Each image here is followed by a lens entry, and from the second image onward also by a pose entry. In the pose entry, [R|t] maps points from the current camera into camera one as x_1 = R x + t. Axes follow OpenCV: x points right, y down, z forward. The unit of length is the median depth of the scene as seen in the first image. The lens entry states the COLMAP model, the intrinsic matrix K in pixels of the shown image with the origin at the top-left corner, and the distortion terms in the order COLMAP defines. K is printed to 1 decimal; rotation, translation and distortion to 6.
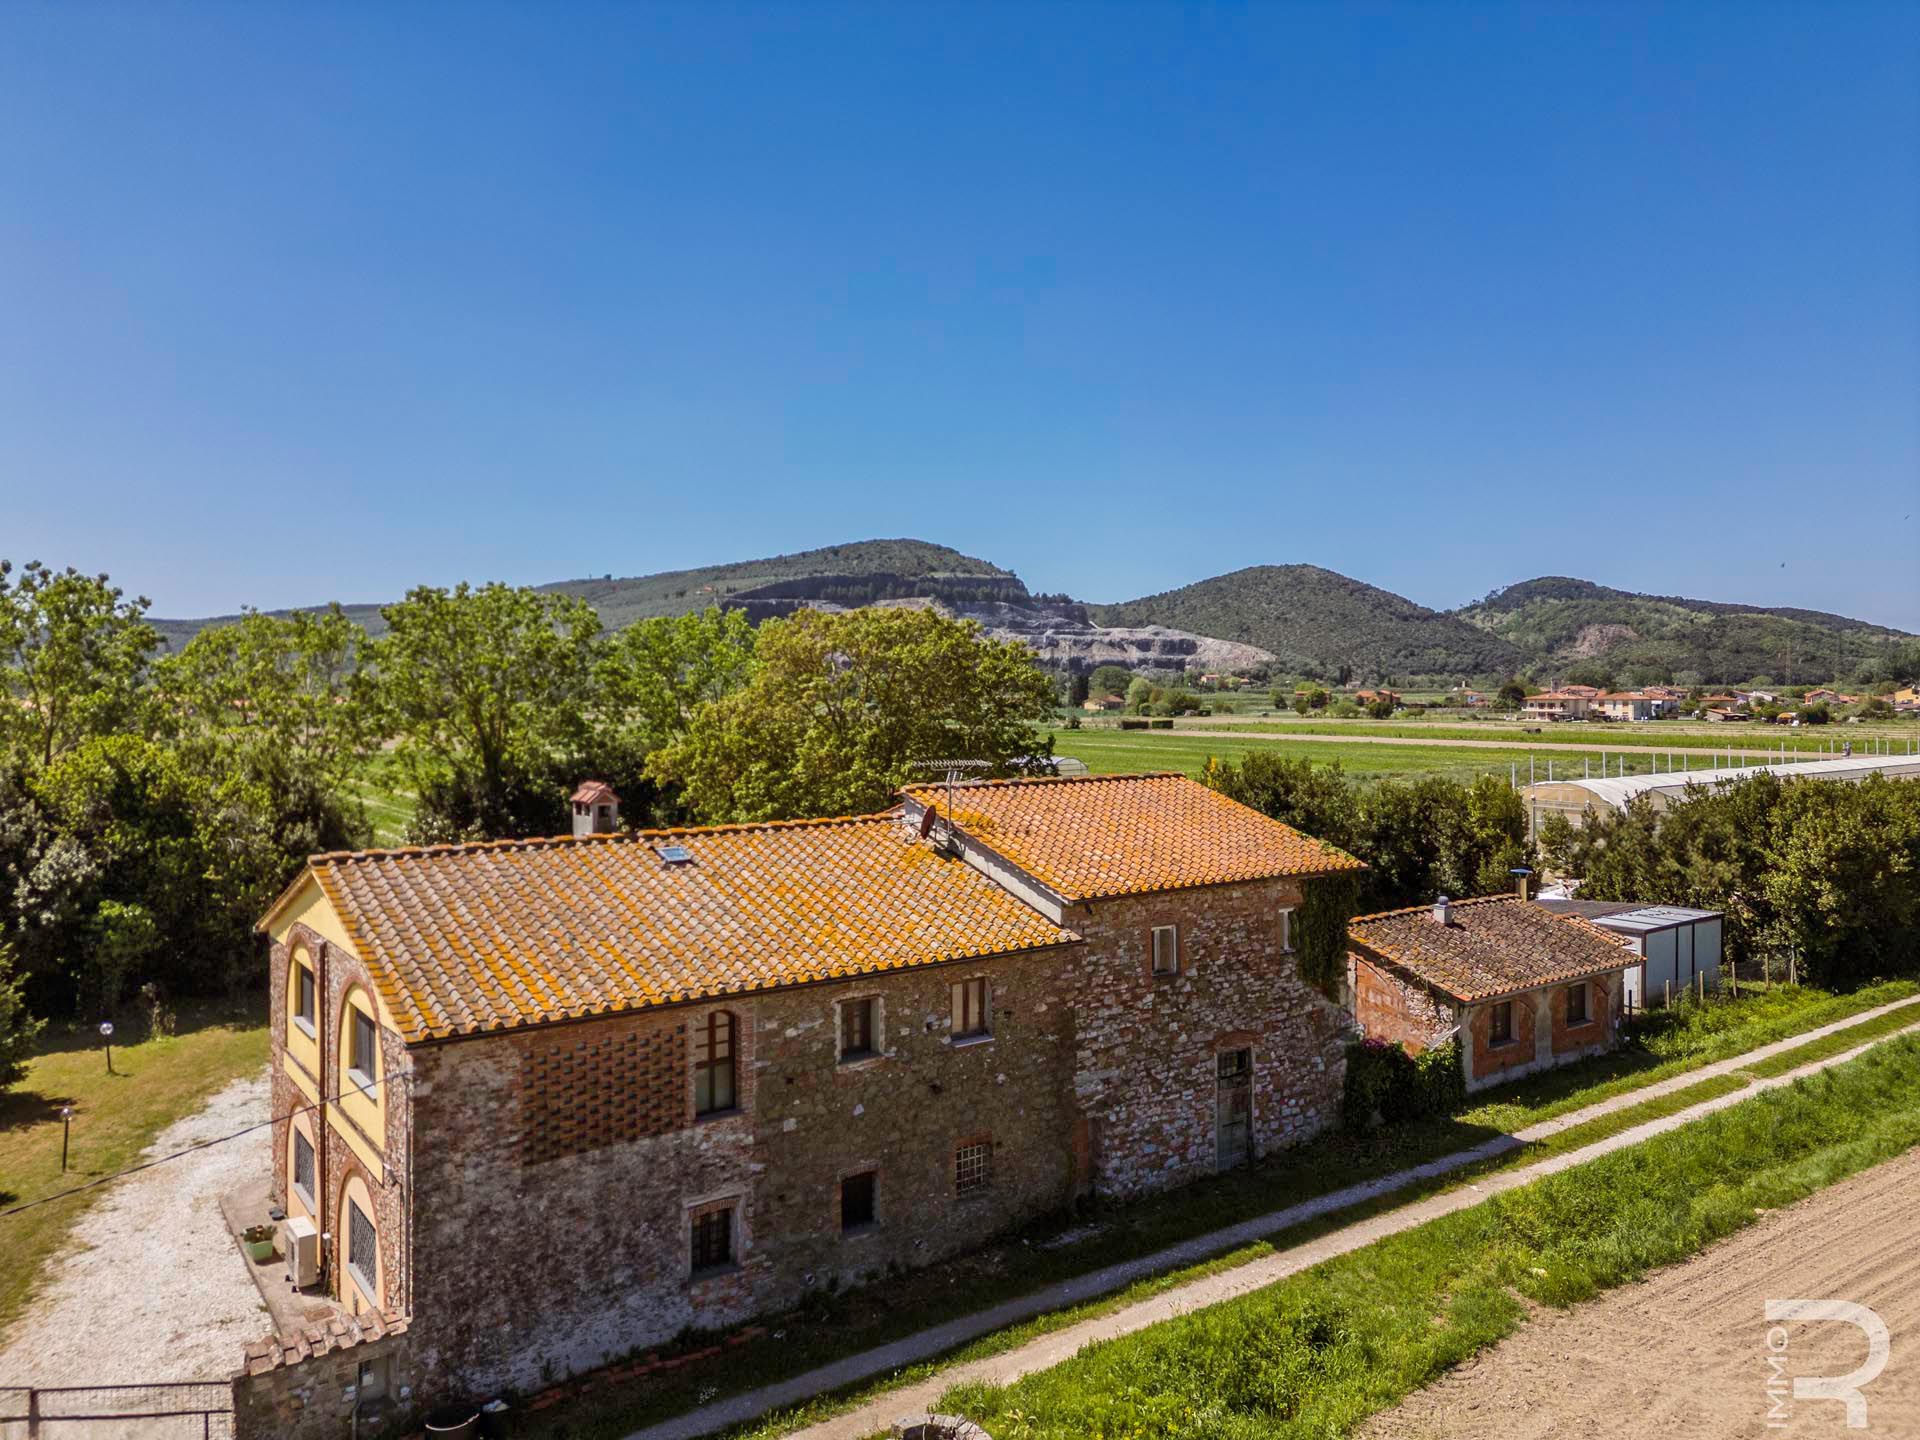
lens RADIAL K [[1333.7, 0, 961.8], [0, 1333.7, 702.8], [0, 0, 1]] dist [0.080198, -0.077170]
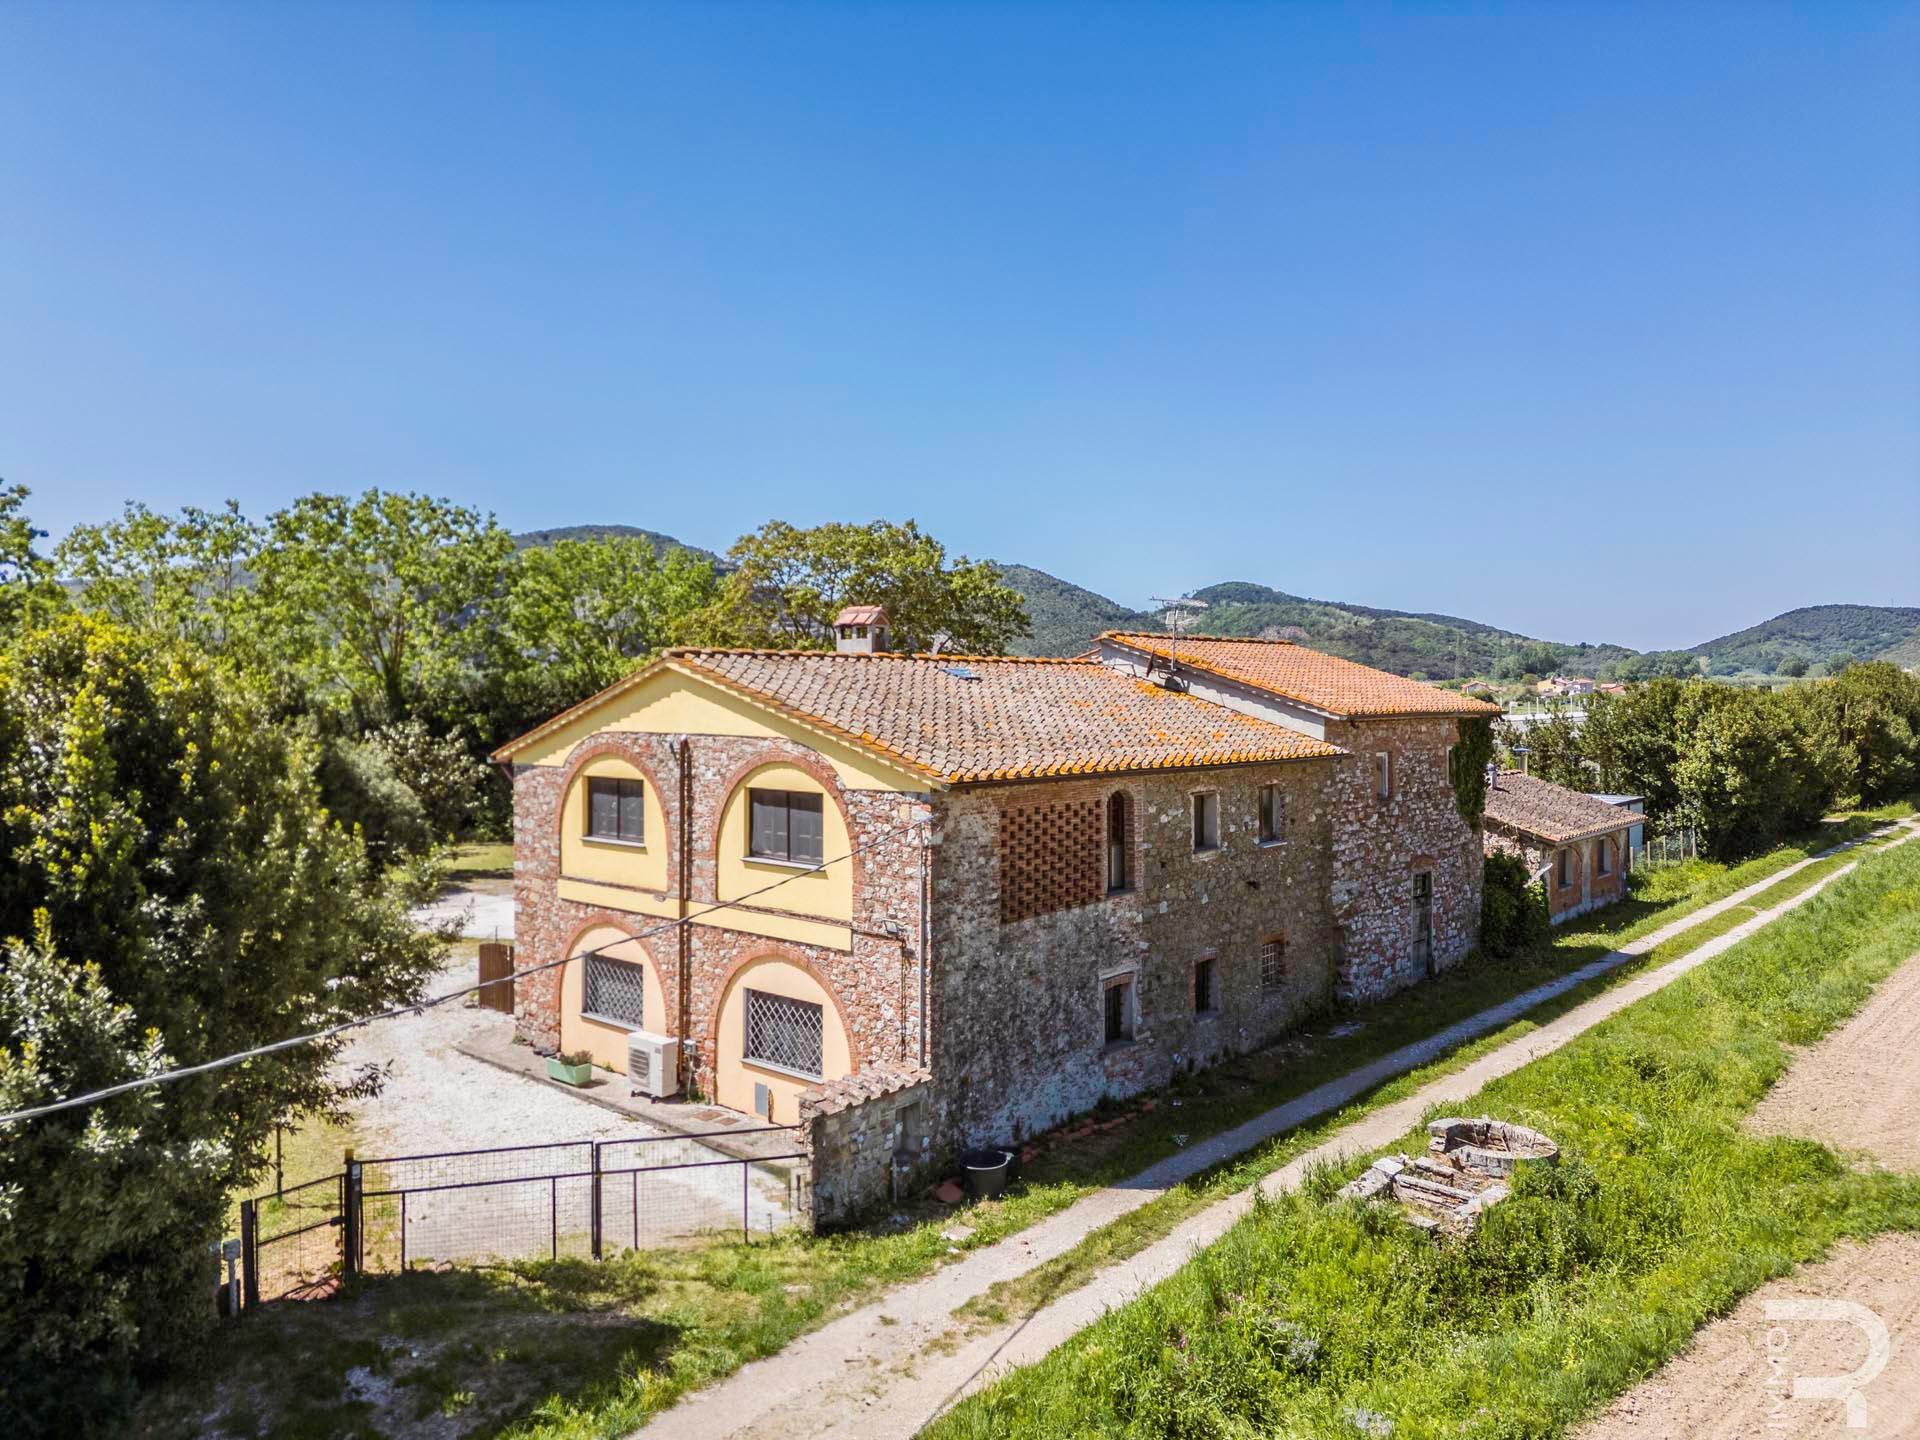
lens RADIAL K [[1333.7, 0, 963.3], [0, 1333.7, 698.0], [0, 0, 1]] dist [0.080198, -0.077170]
pose [[0.977031, 0.002132, 0.213084, -0.423503], [-0.001943, 0.999998, -0.001095, 0.132555], [-0.213086, 0.000655, 0.977033, 0.028826]]
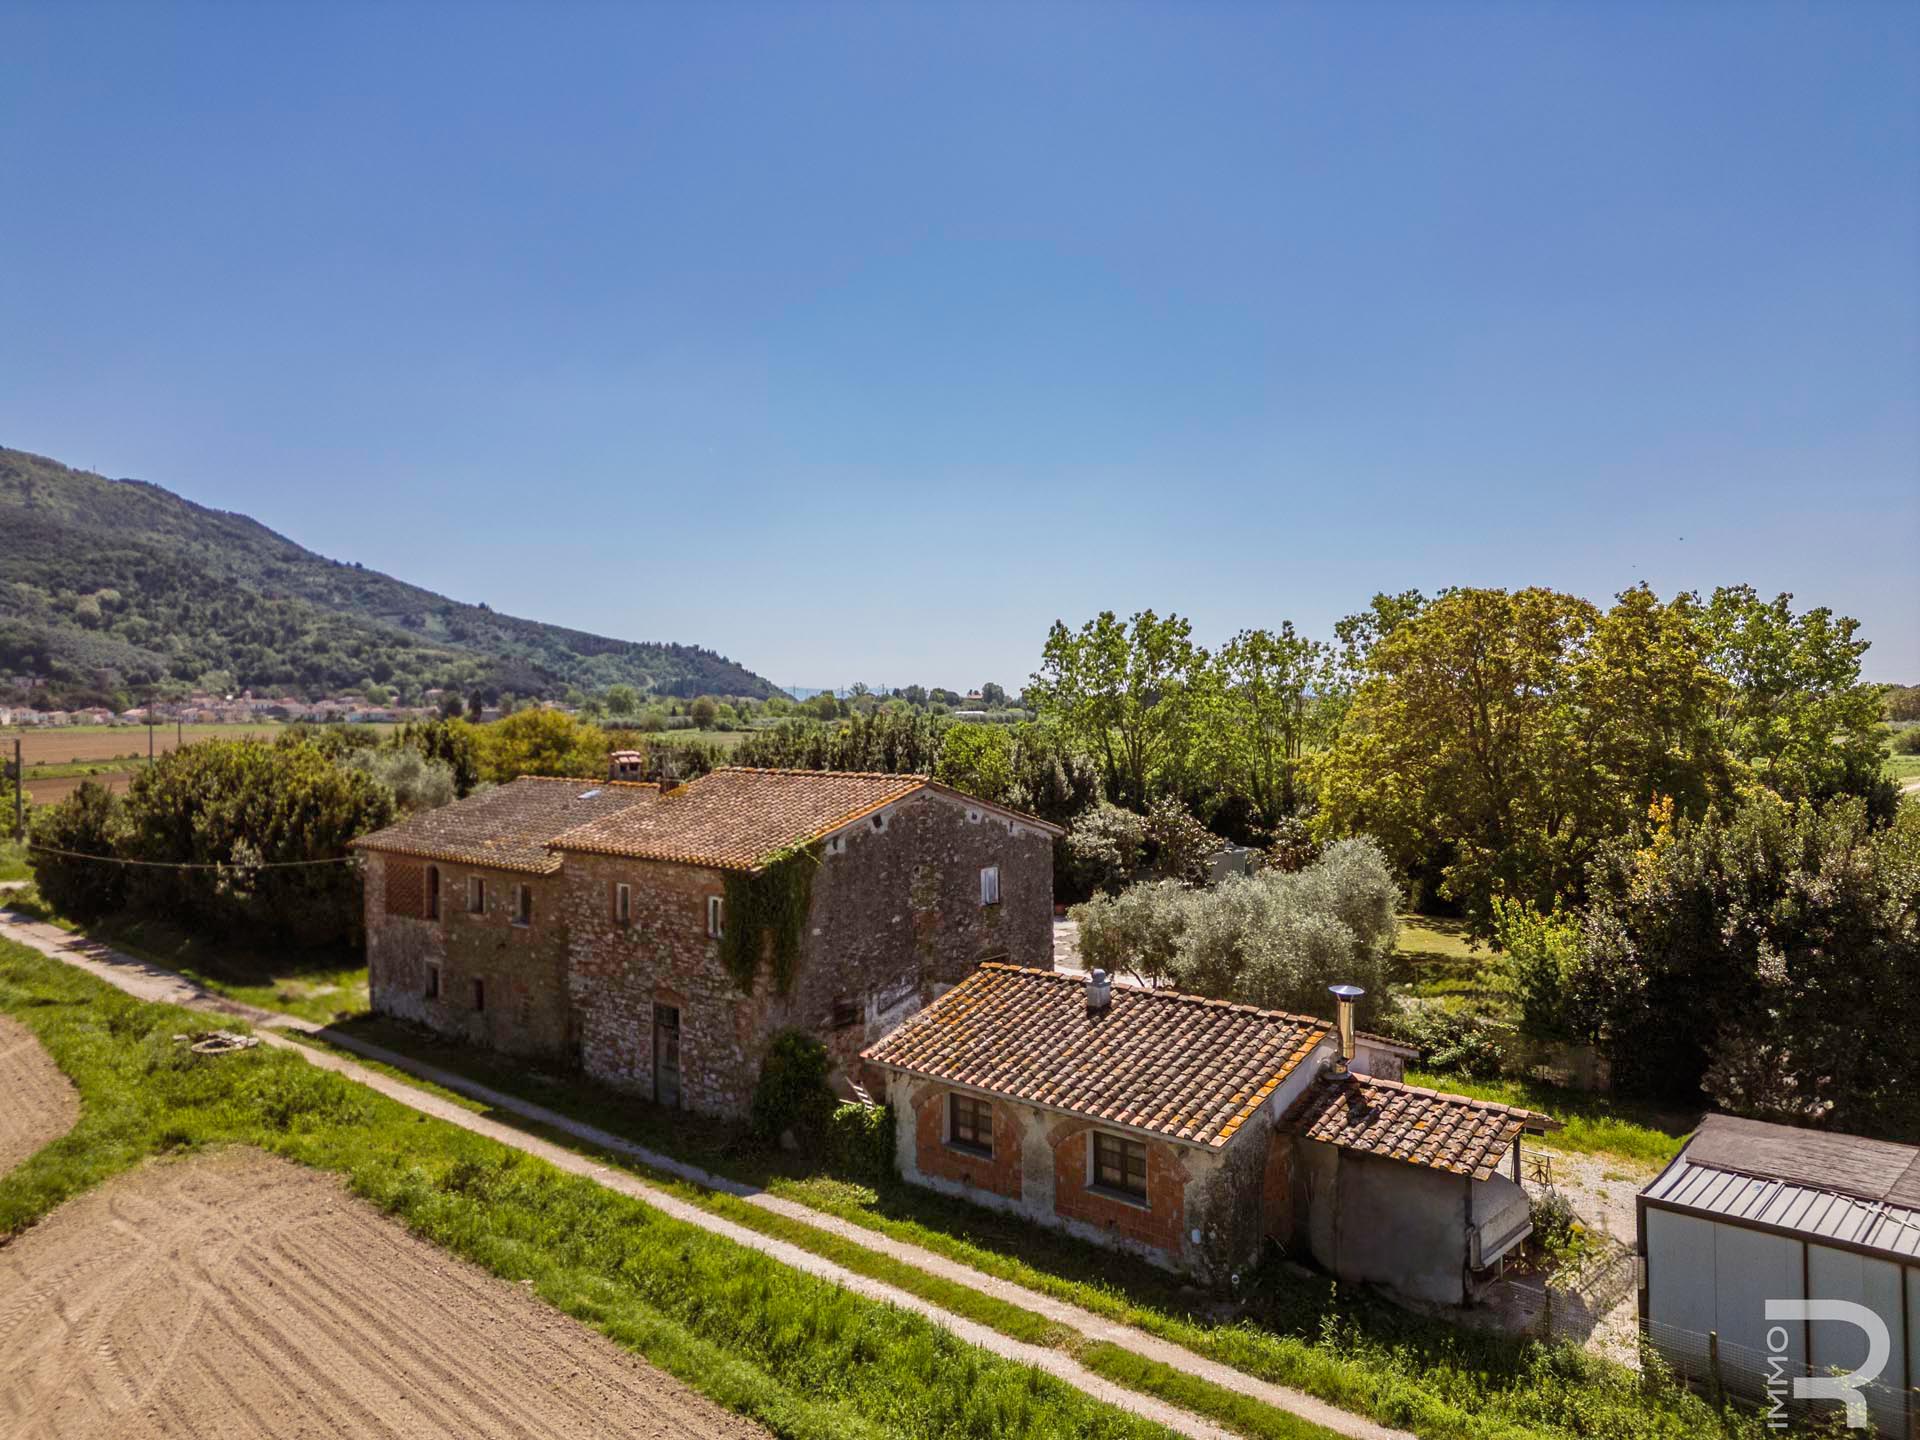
lens RADIAL K [[1333.7, 0, 944.2], [0, 1333.7, 706.0], [0, 0, 1]] dist [0.080198, -0.077170]
pose [[0.187045, 0.002863, -0.982347, 1.526142], [-0.001074, 0.999996, 0.002709, -0.004102], [0.982351, 0.000548, 0.187047, 1.118743]]
